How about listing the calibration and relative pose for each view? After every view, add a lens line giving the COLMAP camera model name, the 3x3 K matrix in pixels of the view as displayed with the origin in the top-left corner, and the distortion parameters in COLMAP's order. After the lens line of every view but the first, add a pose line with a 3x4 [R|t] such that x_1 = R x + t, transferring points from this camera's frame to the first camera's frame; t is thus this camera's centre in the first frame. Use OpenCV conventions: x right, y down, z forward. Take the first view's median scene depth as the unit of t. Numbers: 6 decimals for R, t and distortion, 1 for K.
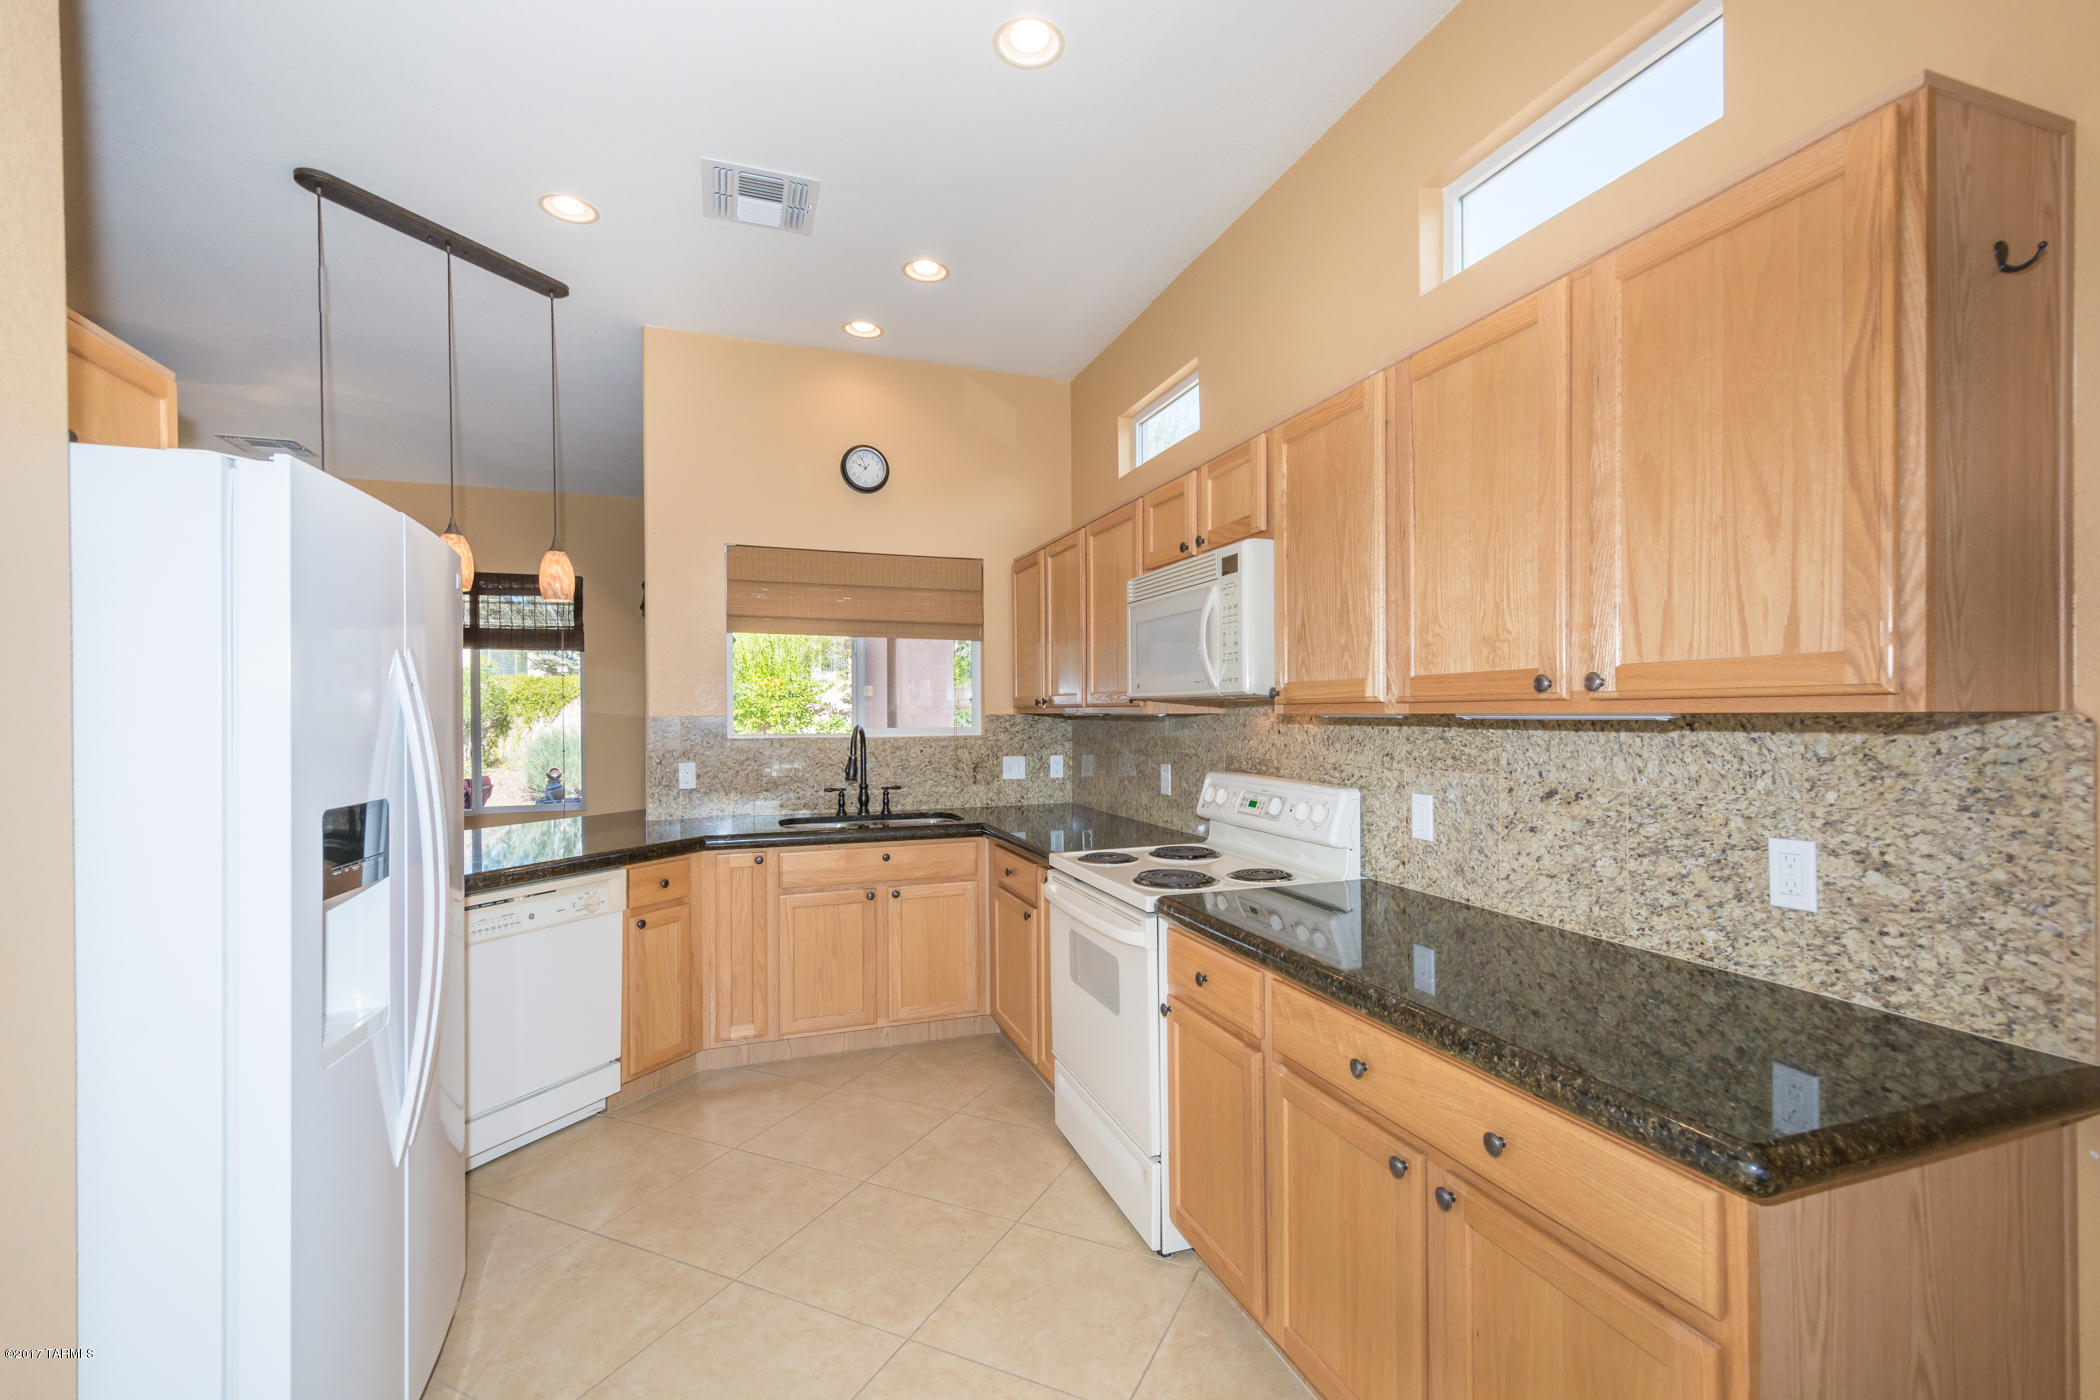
lens RADIAL K [[908.4, 0, 1054.9], [0, 908.4, 718.6], [0, 0, 1]] dist [0.021423, -0.000279]
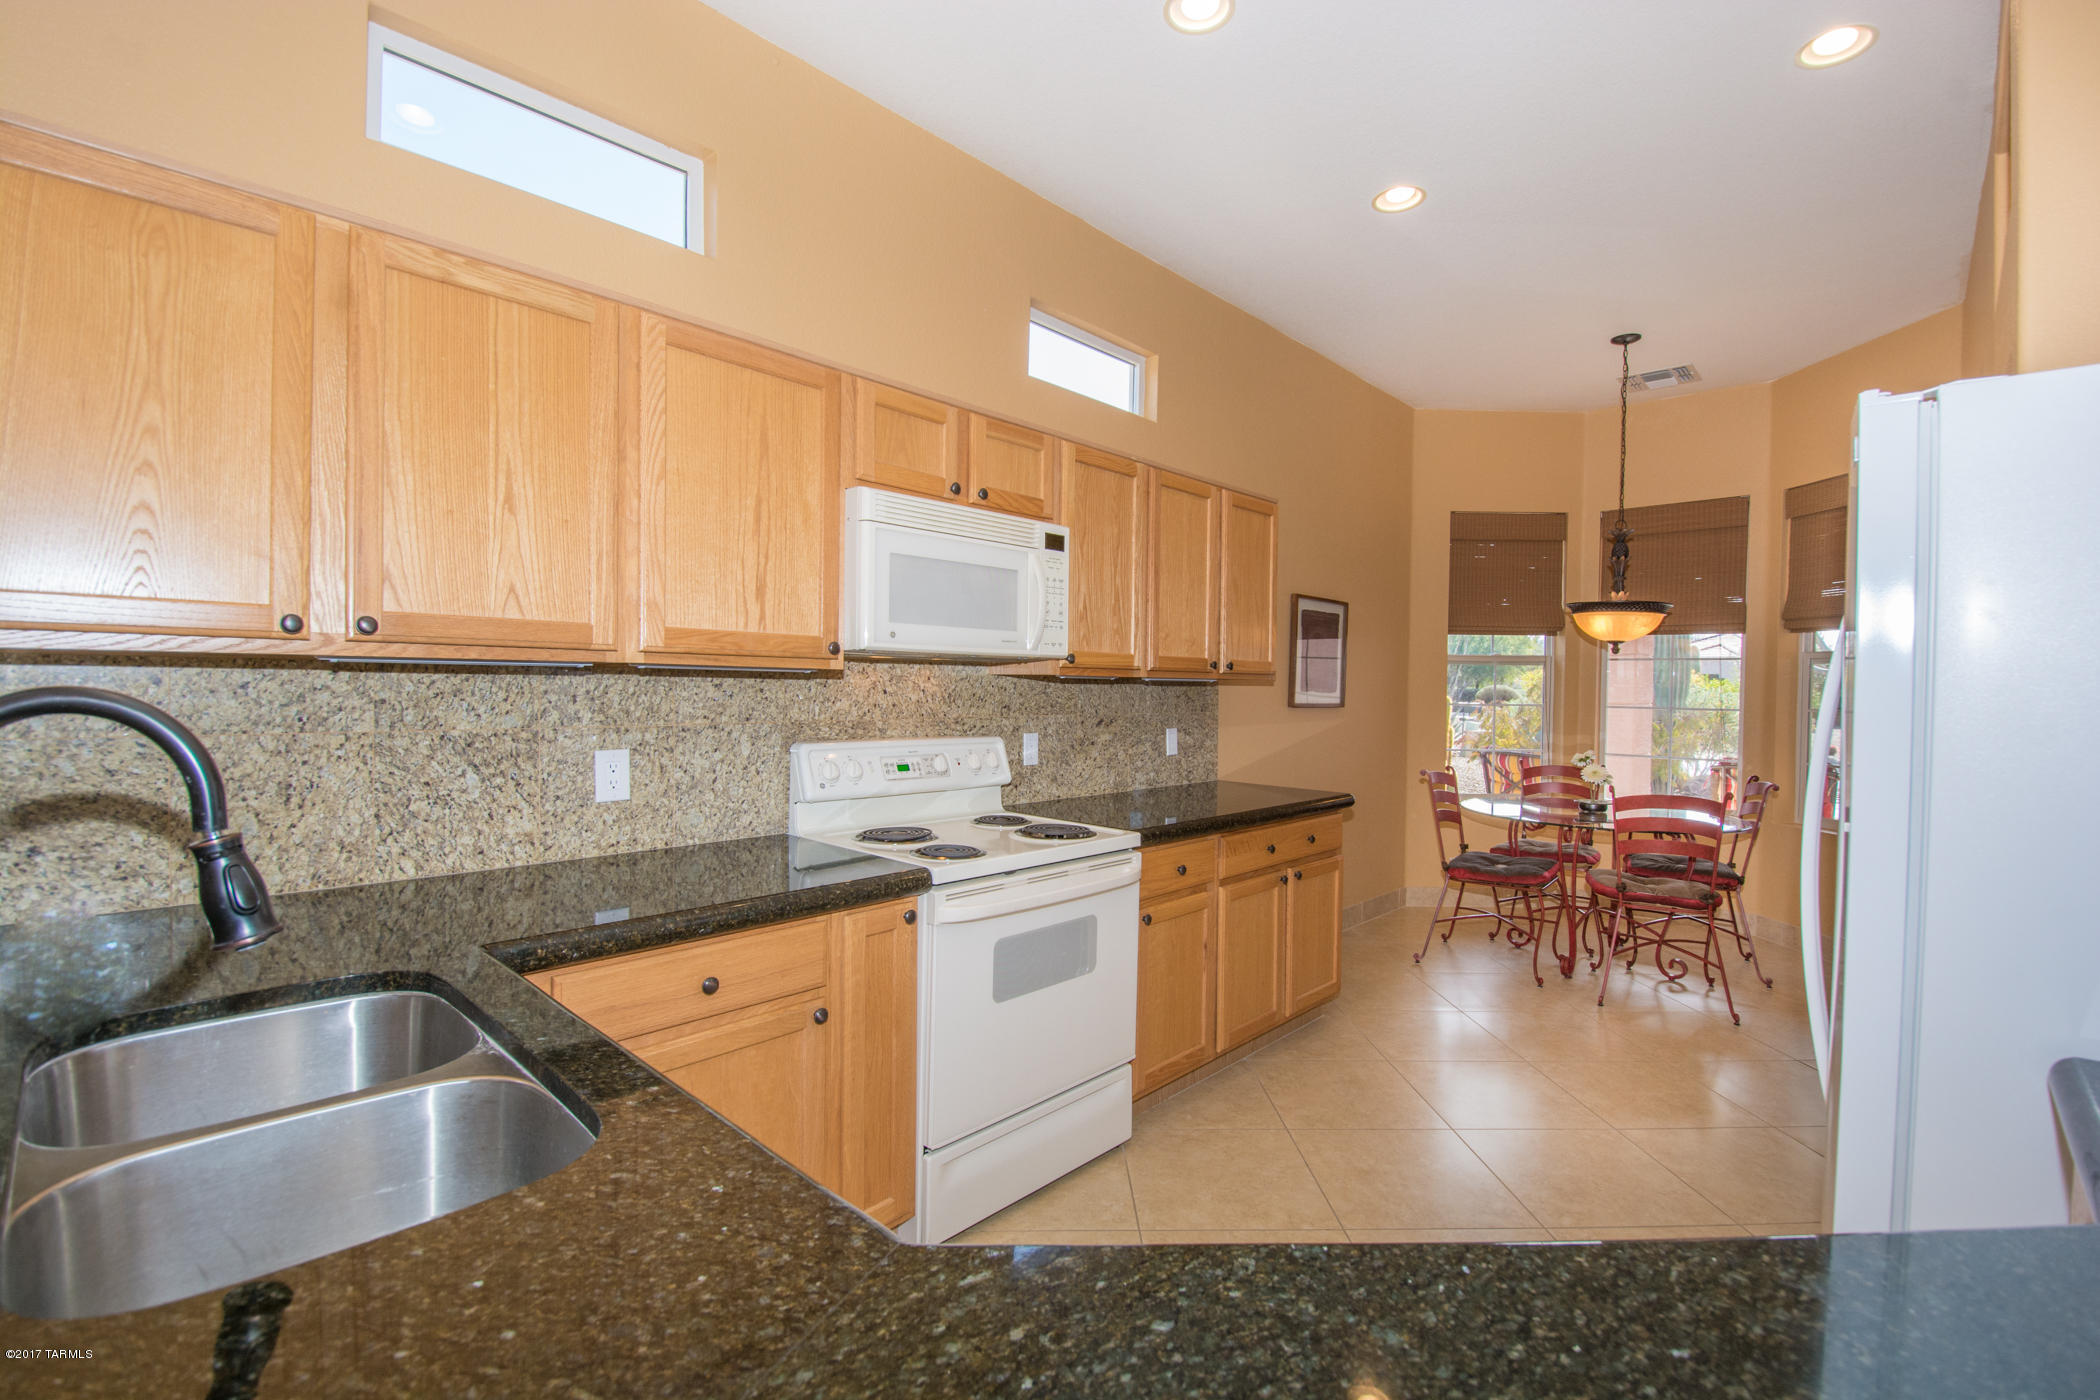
lens RADIAL K [[920.4, 0, 1047.4], [0, 920.4, 706.0], [0, 0, 1]] dist [-0.003150, -0.000291]
pose [[-0.443247, -0.019845, 0.896180, -0.935803], [-0.003443, 0.999785, 0.020436, 0.012557], [-0.896393, 0.005973, -0.443220, 1.702998]]
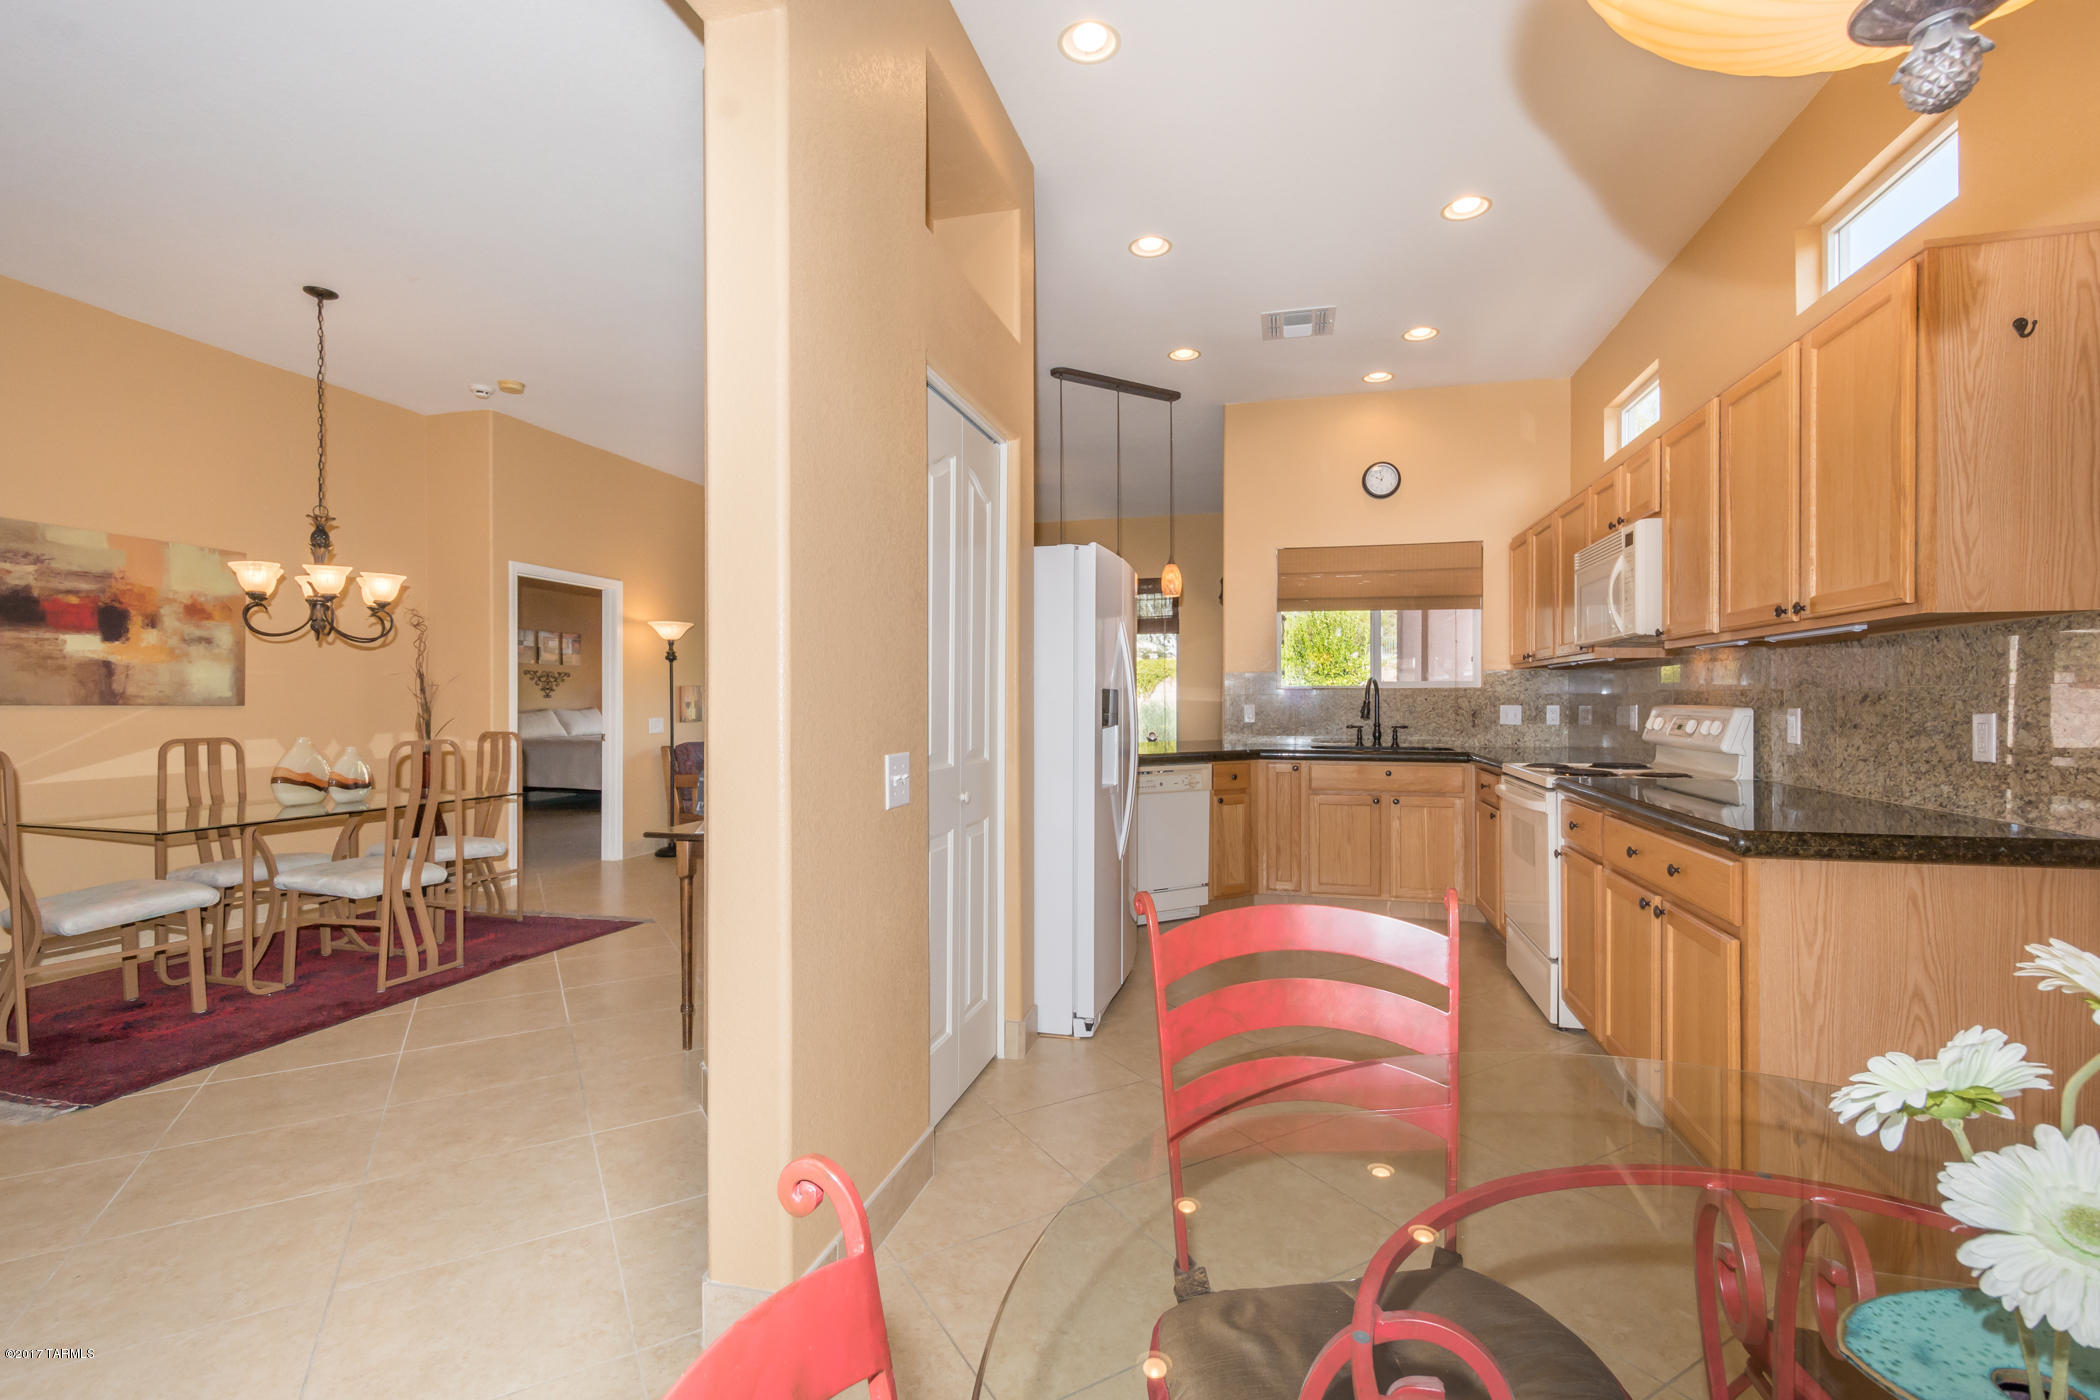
lens RADIAL K [[920.8, 0, 1058.3], [0, 920.8, 694.4], [0, 0, 1]] dist [0.002859, -0.000090]
pose [[0.828226, 0.002311, -0.560390, 0.290652], [-0.008243, 0.999934, -0.008060, 0.087308], [0.560334, 0.011295, 0.828190, -0.673348]]
